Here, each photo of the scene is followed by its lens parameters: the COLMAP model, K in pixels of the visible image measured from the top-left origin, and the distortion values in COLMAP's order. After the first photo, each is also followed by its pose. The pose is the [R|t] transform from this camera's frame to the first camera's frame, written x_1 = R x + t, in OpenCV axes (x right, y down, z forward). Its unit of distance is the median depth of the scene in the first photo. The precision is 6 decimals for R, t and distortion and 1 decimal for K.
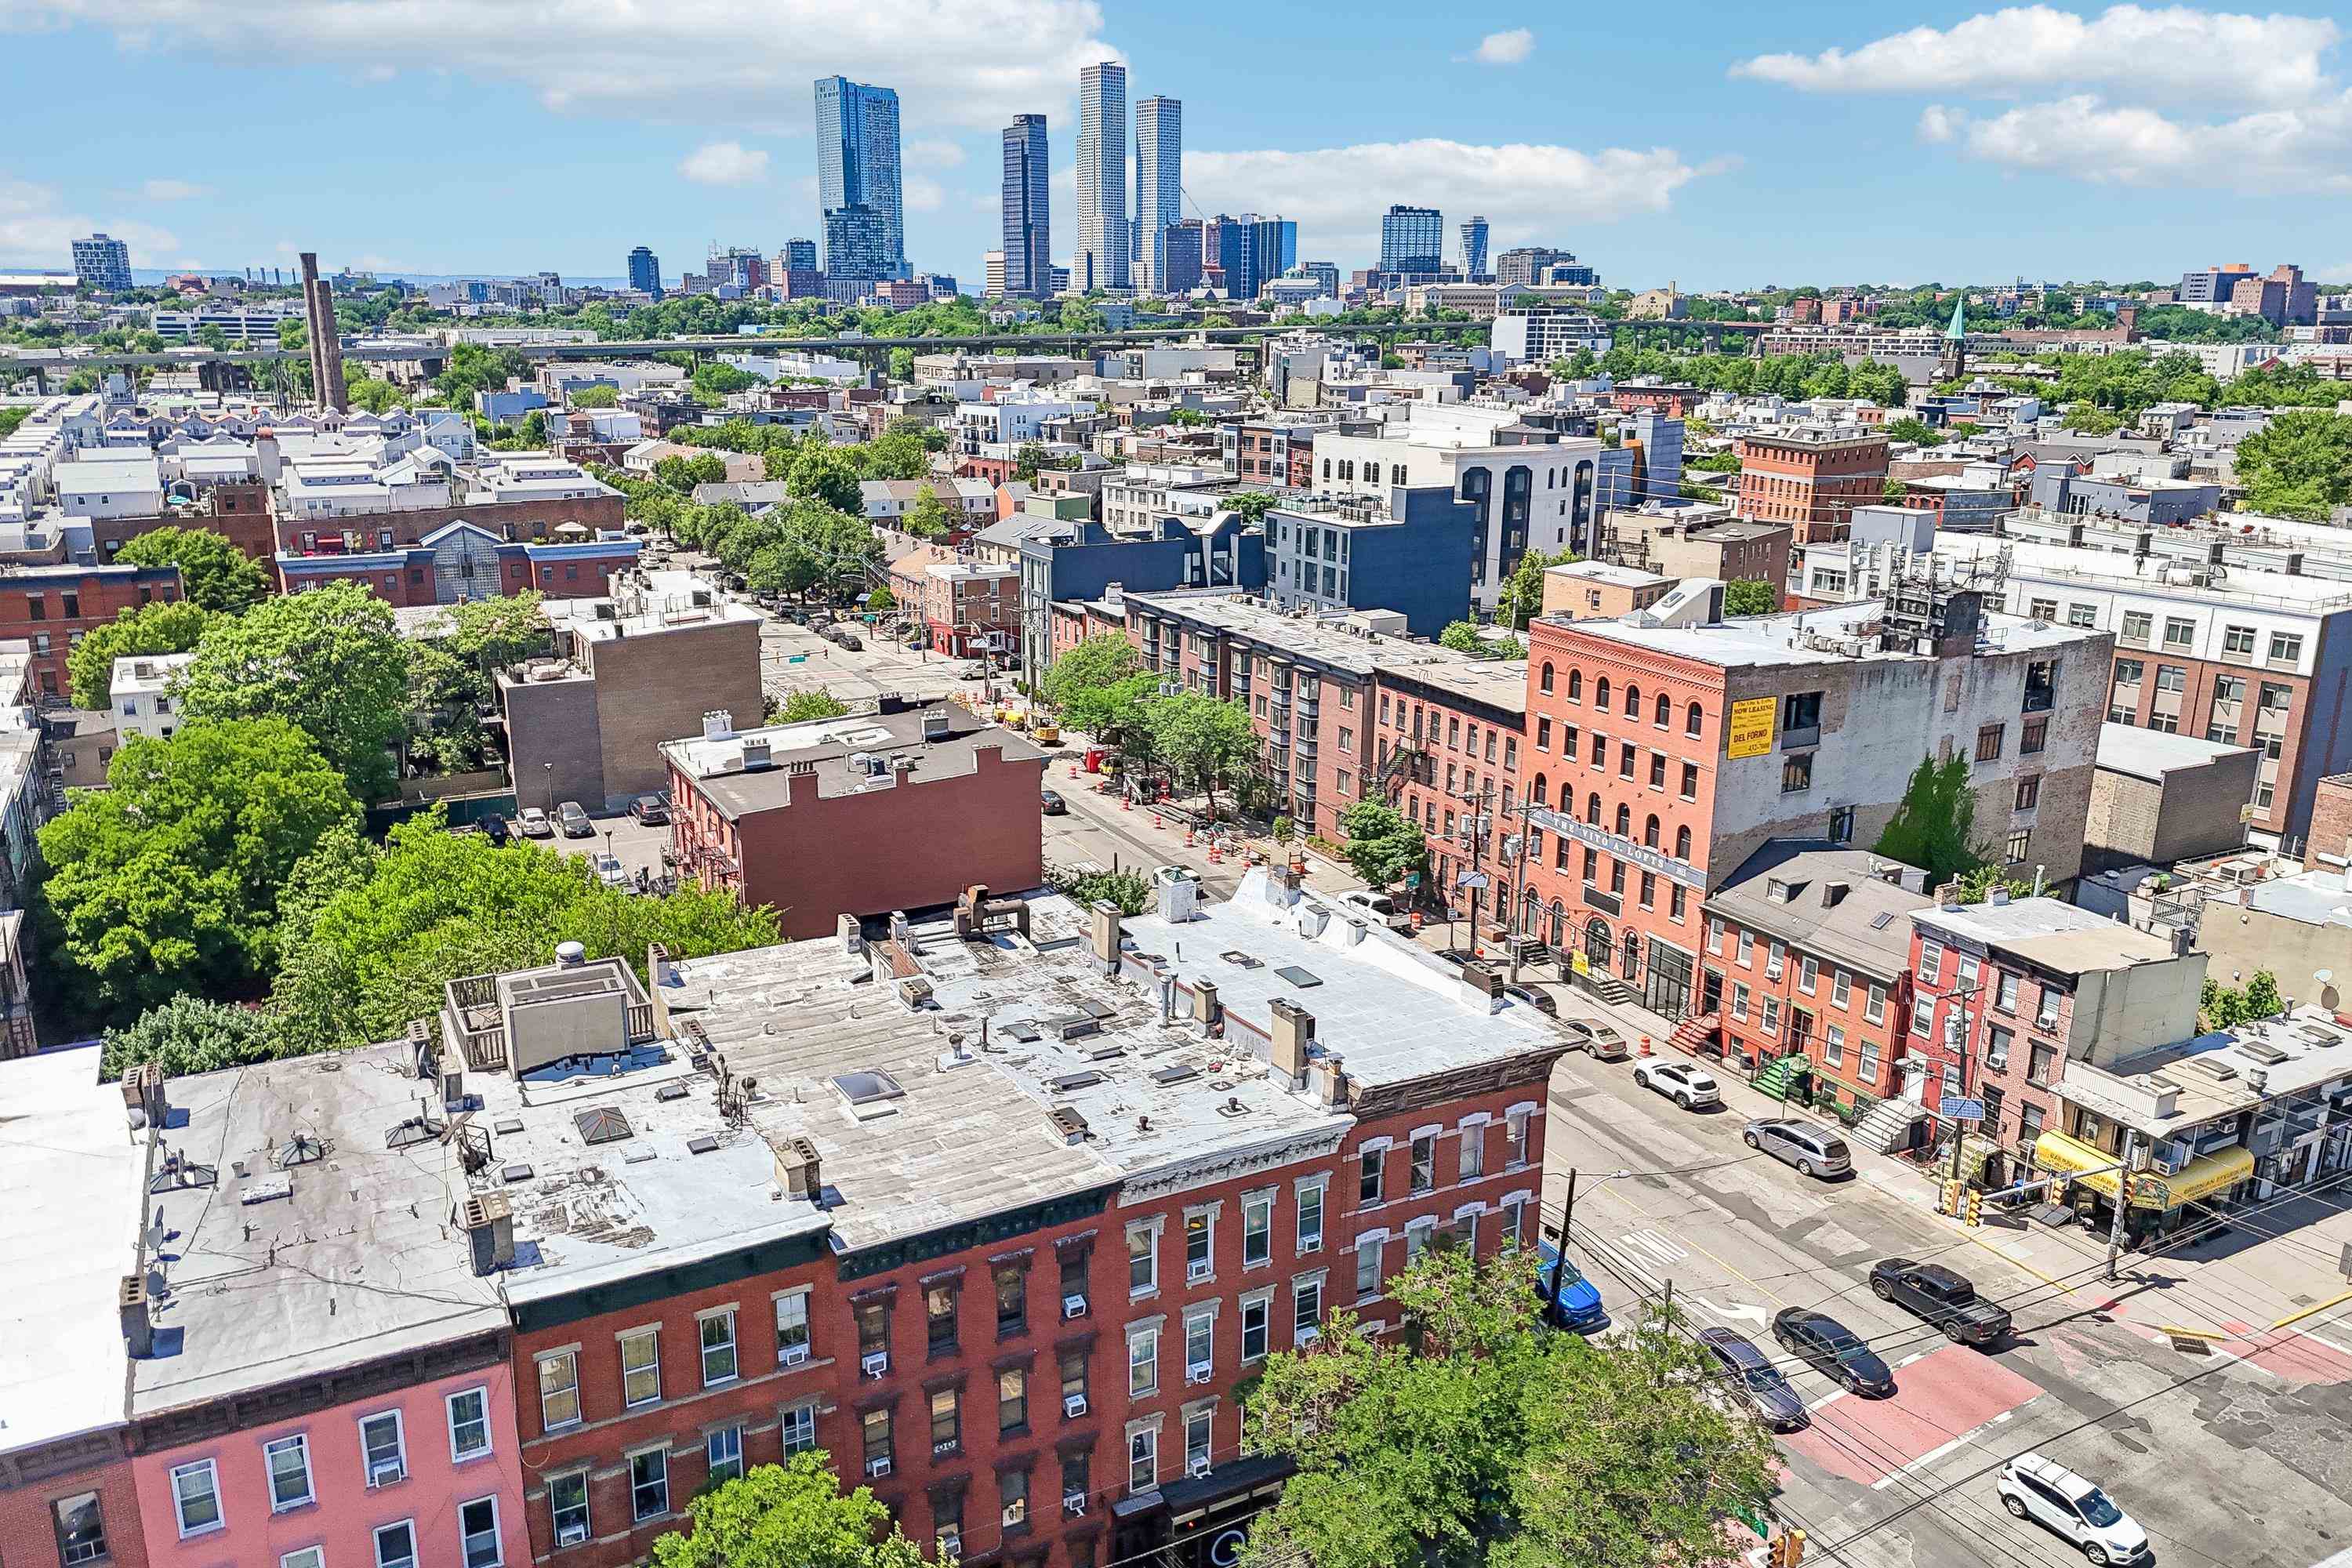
lens RADIAL K [[1737.2, 0, 1167.1], [0, 1737.2, 784.4], [0, 0, 1]] dist [0.083292, -0.088959]
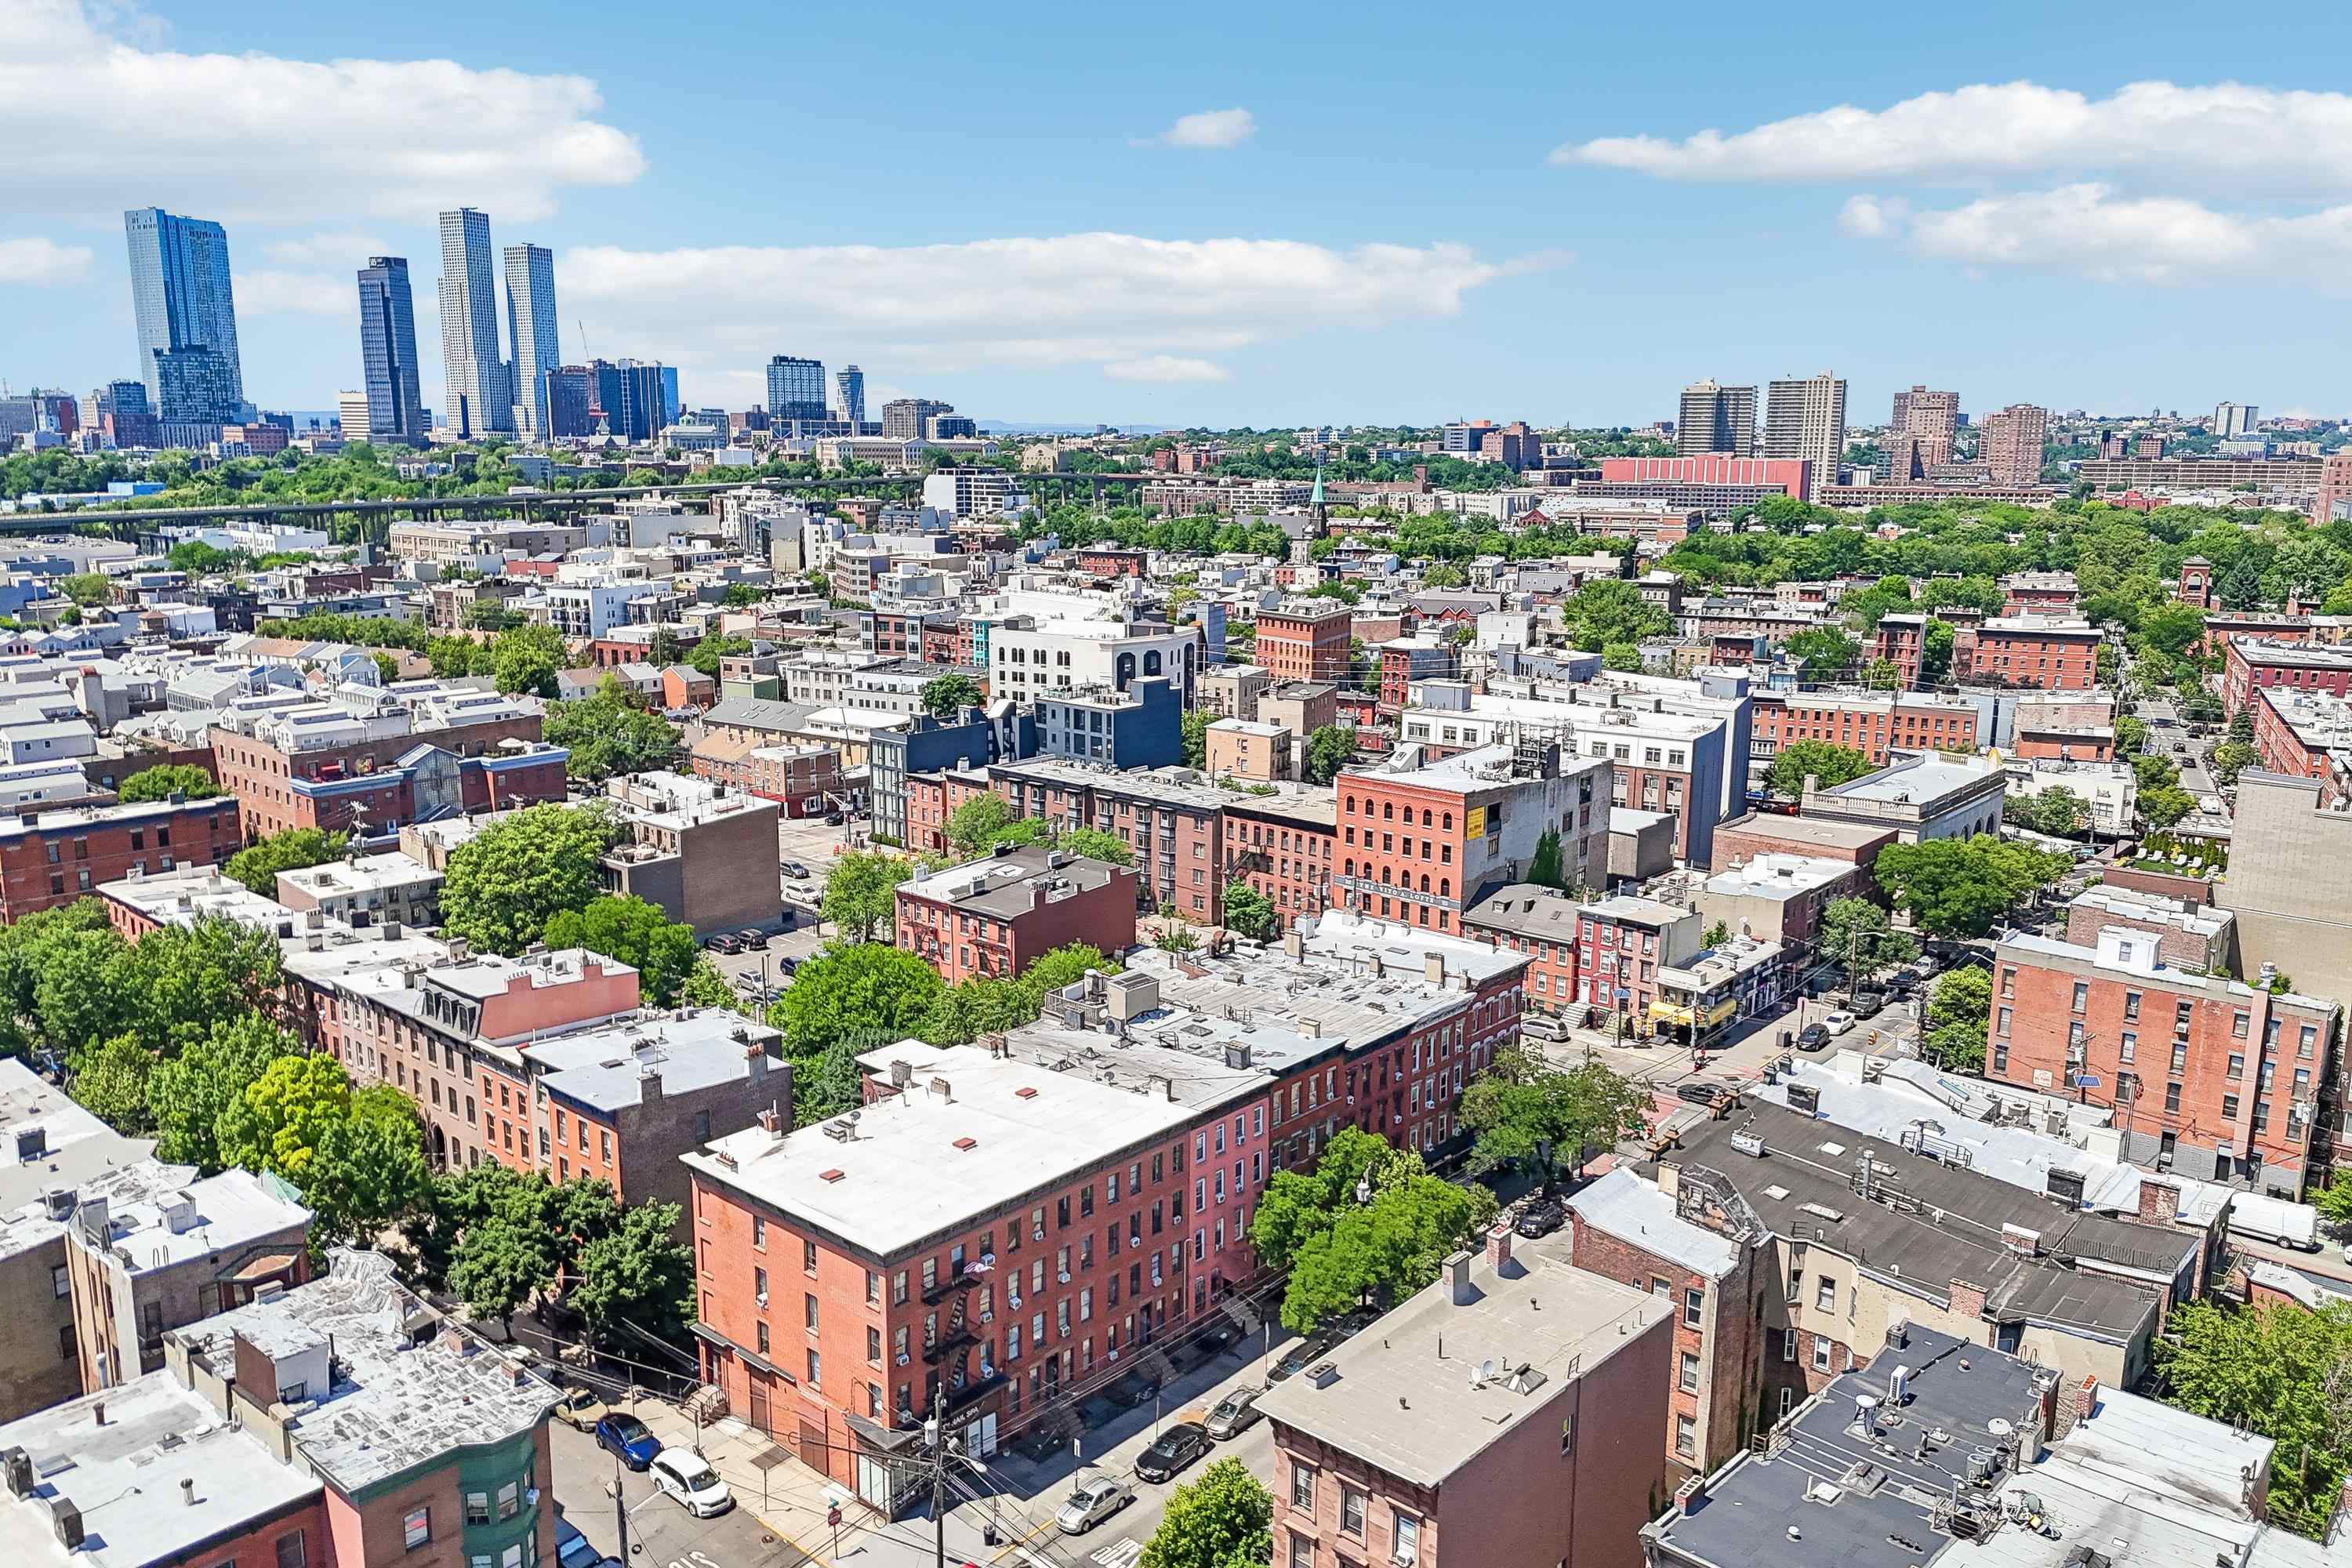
lens RADIAL K [[1727.4, 0, 1159.6], [0, 1727.4, 781.6], [0, 0, 1]] dist [0.137958, -0.244946]
pose [[0.936265, -0.072375, 0.343758, -0.560874], [0.096016, 0.994009, -0.052229, -0.010857], [-0.337918, 0.081907, 0.937605, -0.584422]]
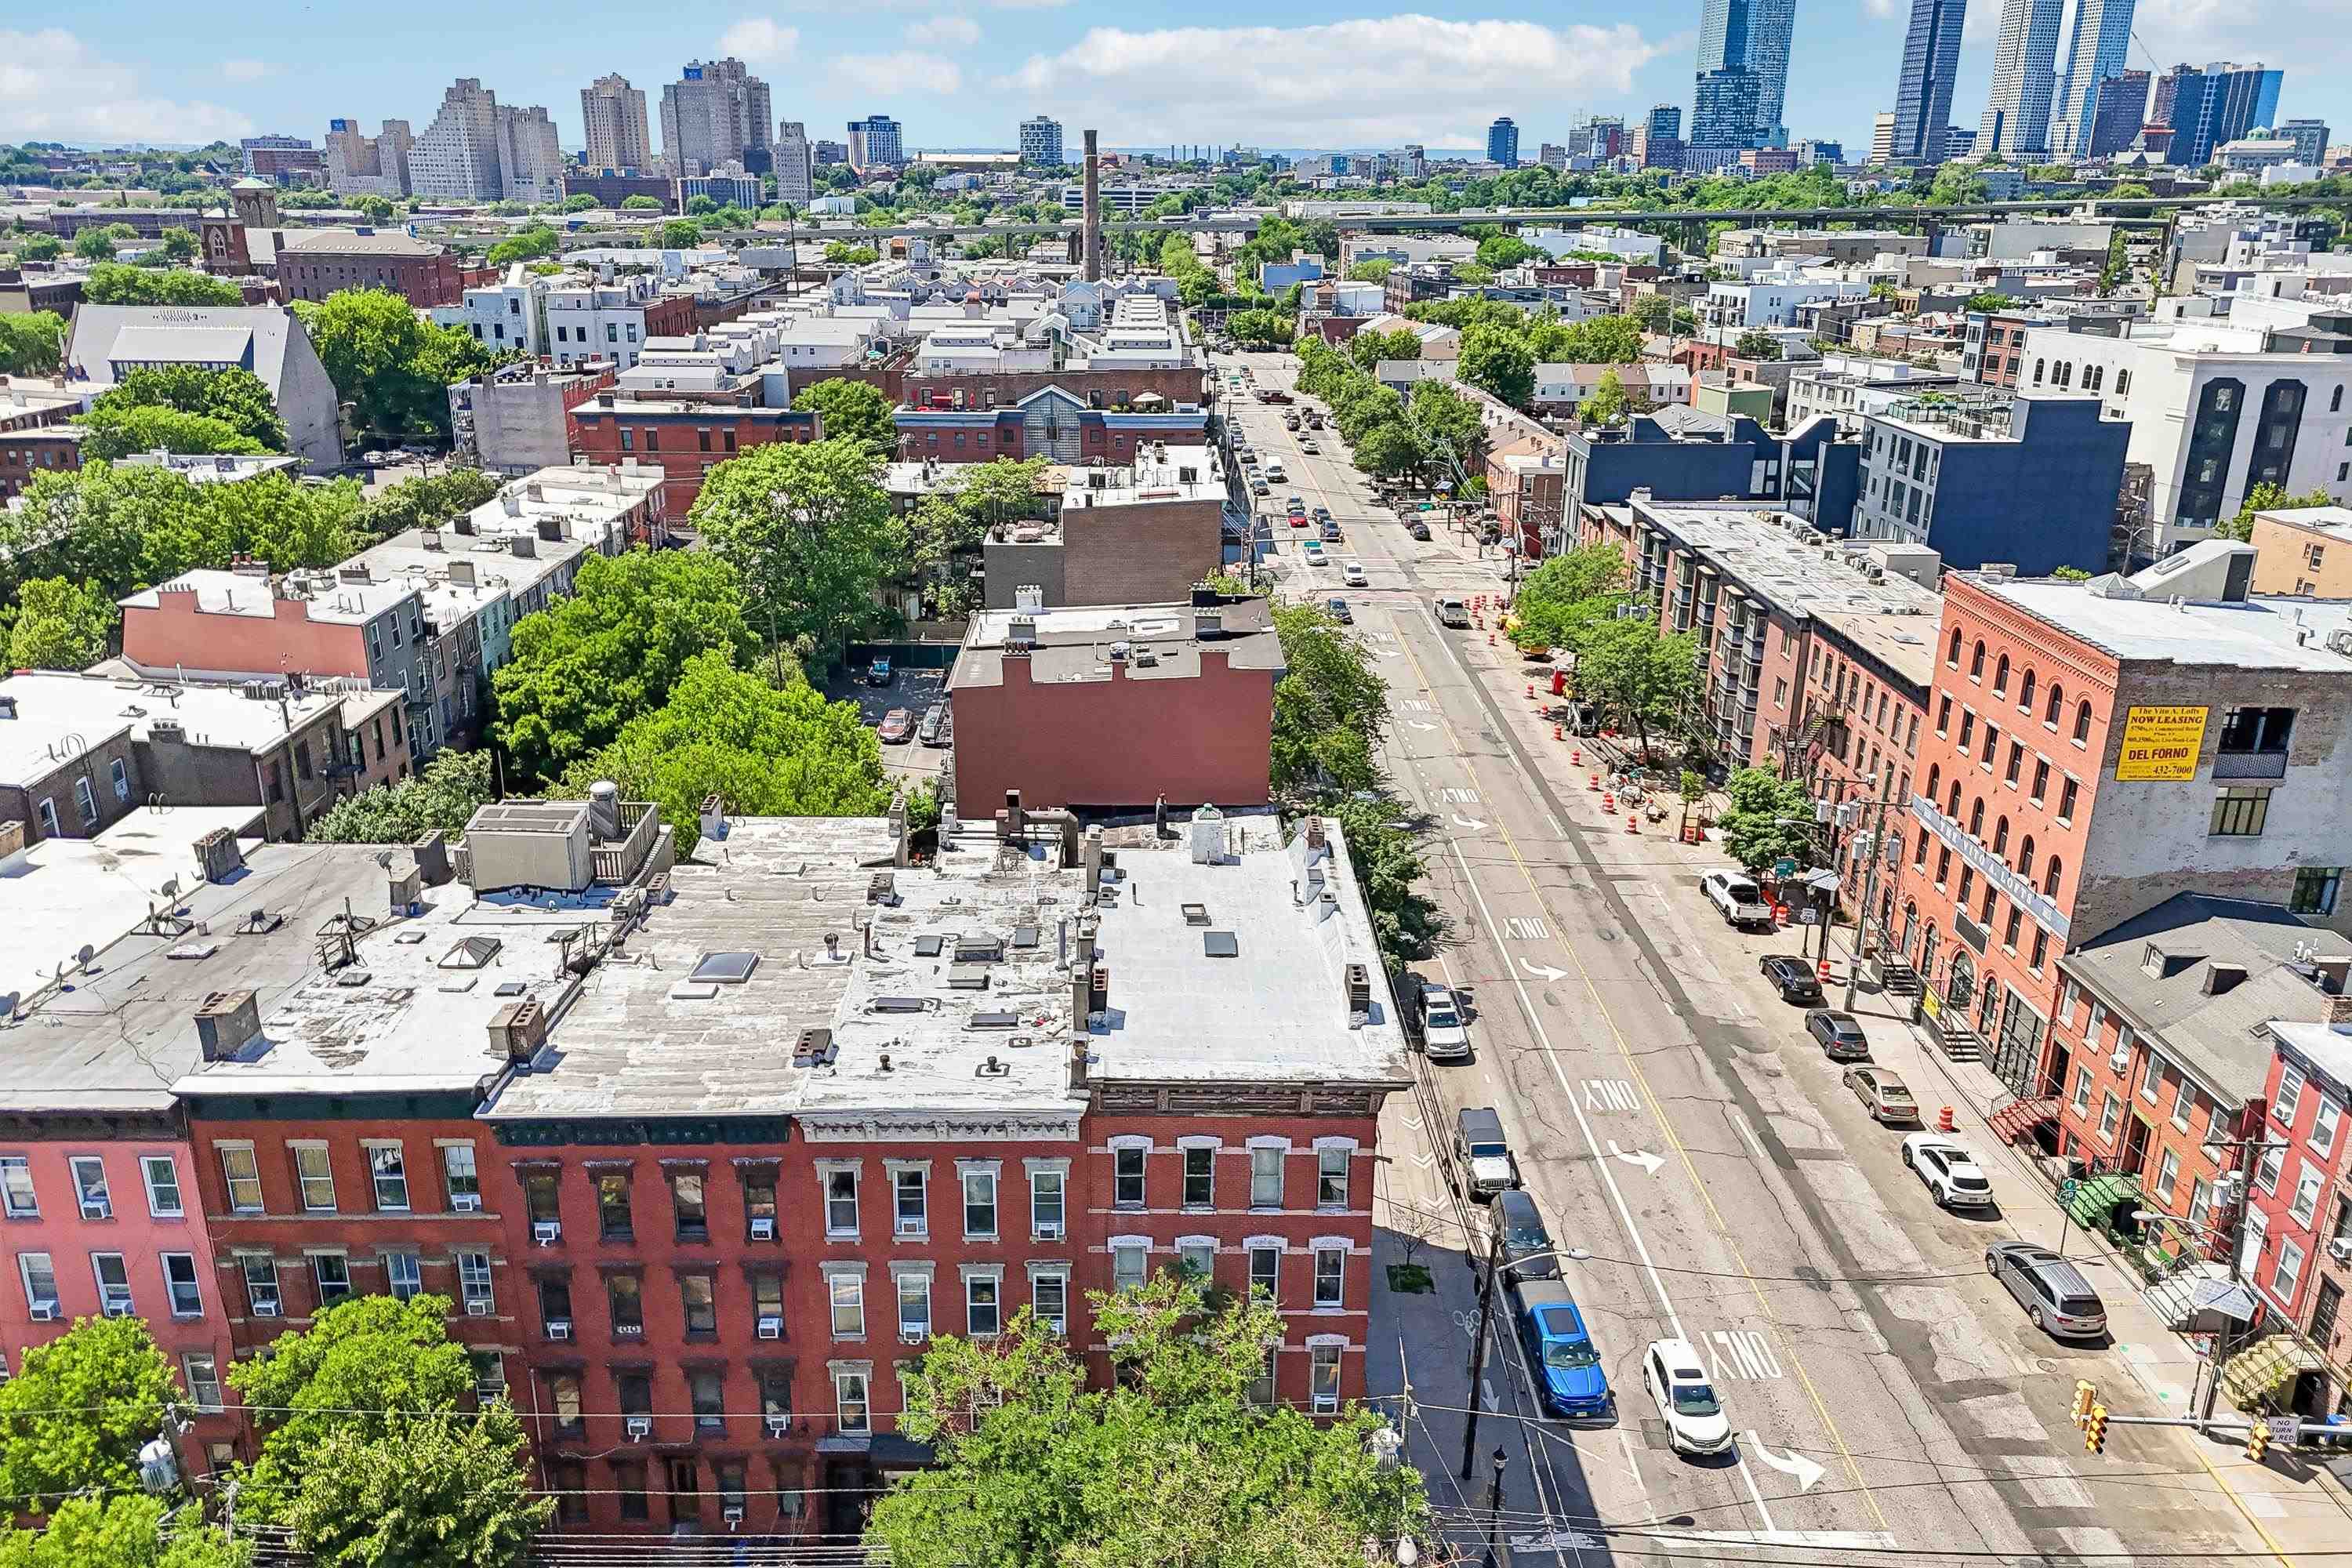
lens RADIAL K [[1737.2, 0, 1167.1], [0, 1737.2, 784.4], [0, 0, 1]] dist [0.083292, -0.088959]
pose [[0.890821, 0.151493, -0.428354, 0.246850], [-0.122814, 0.987968, 0.094000, -0.029760], [0.437440, -0.031130, 0.898709, 0.110680]]
